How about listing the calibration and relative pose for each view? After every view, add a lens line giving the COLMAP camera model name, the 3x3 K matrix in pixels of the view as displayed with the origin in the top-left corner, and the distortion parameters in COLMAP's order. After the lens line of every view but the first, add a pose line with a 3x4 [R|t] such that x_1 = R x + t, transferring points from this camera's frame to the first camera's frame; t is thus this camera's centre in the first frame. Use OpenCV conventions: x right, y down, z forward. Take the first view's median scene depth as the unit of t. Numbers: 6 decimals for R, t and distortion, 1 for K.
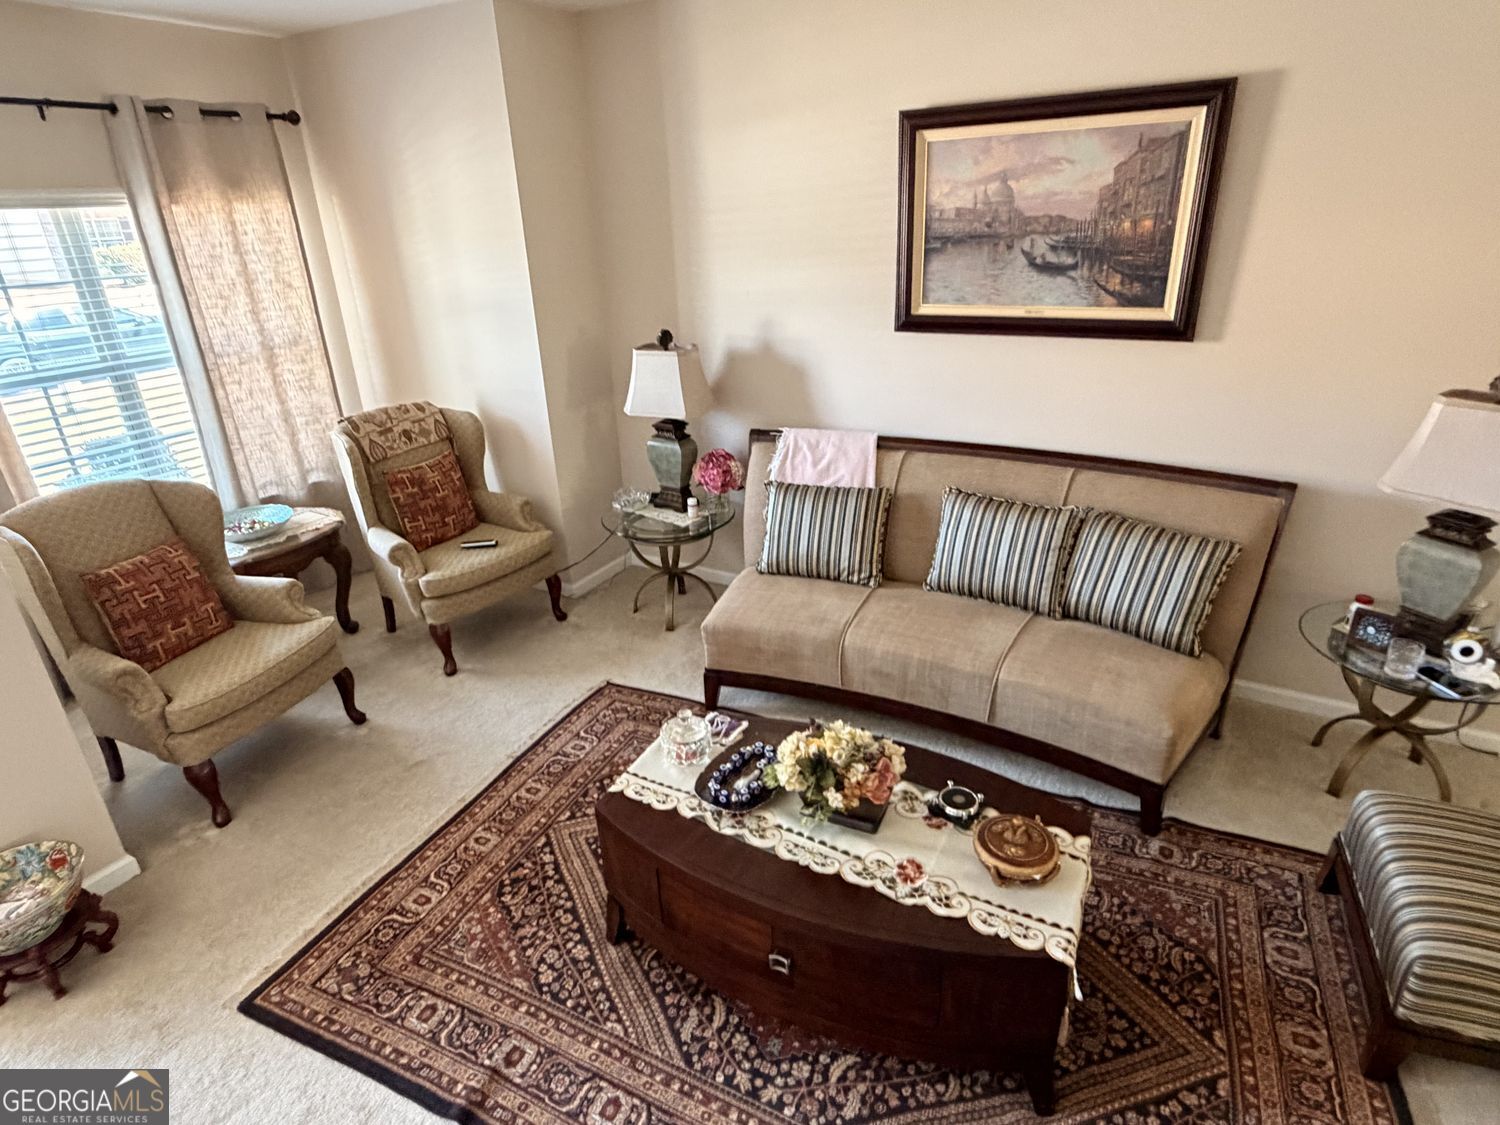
lens RADIAL K [[826.4, 0, 750.0], [0, 826.4, 562.5], [0, 0, 1]] dist [0.003079, 0.000628]
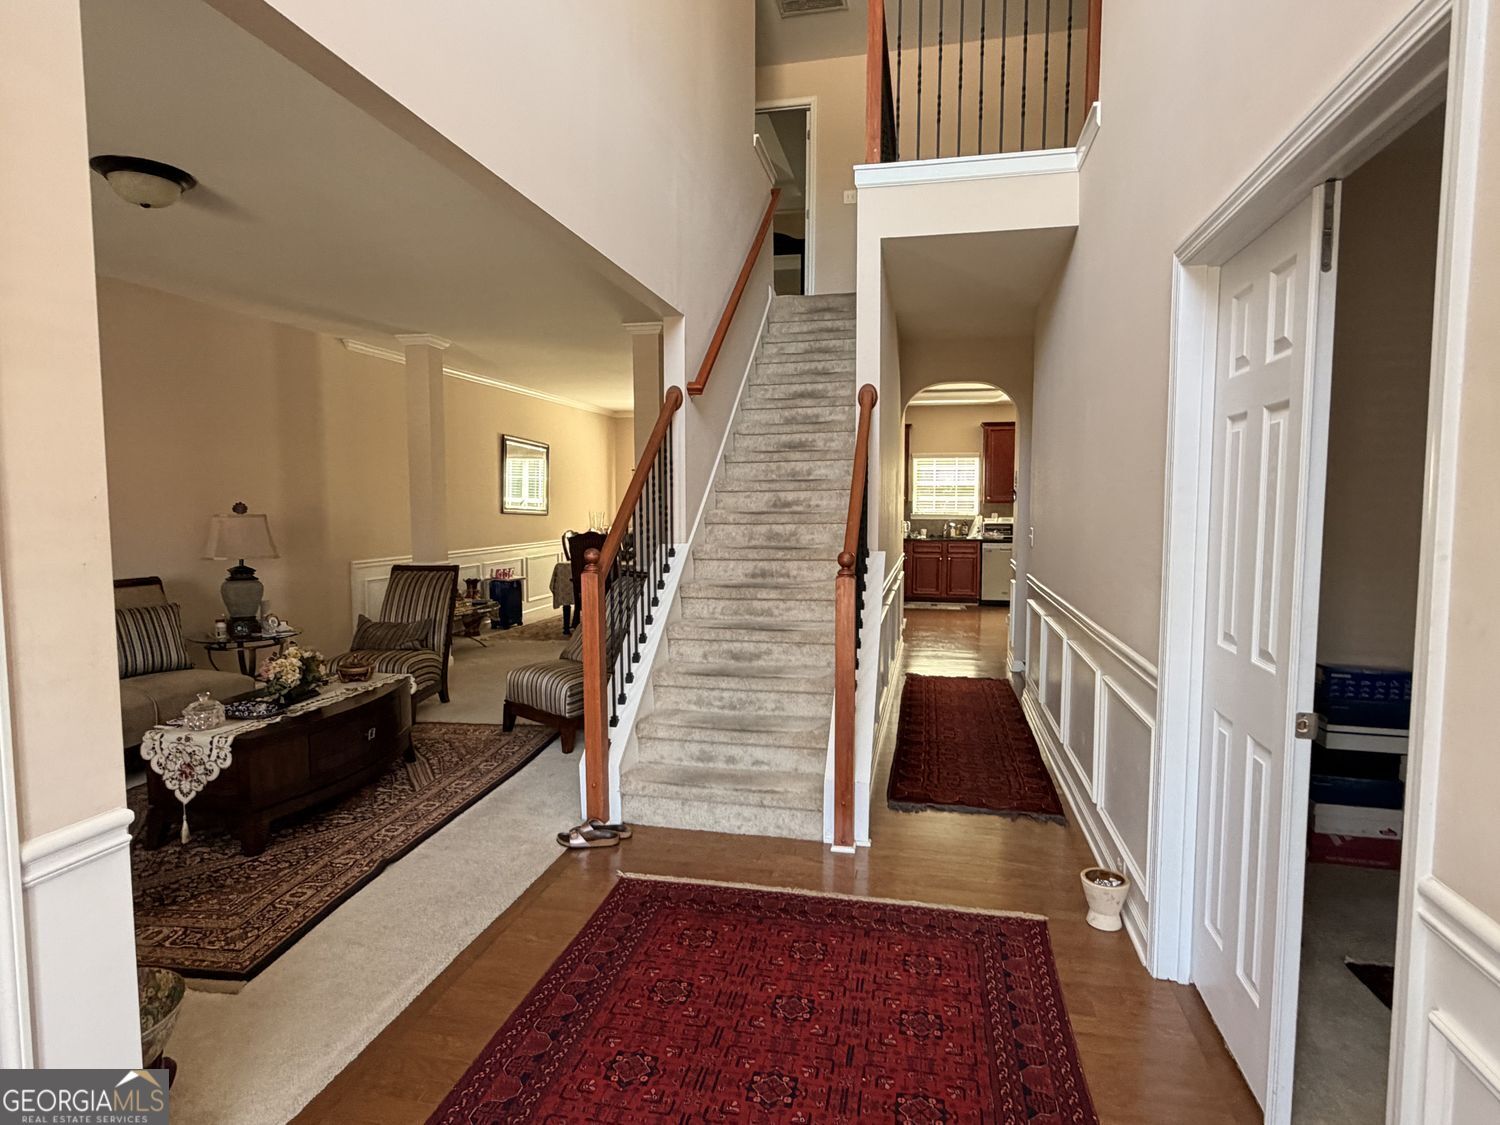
lens RADIAL K [[826.4, 0, 750.0], [0, 826.4, 562.5], [0, 0, 1]] dist [0.003079, 0.000628]
pose [[-0.311279, -0.030128, 0.949841, -1.829573], [0.432561, 0.885463, 0.169843, 0.163532], [-0.846166, 0.463732, -0.262594, 0.488058]]
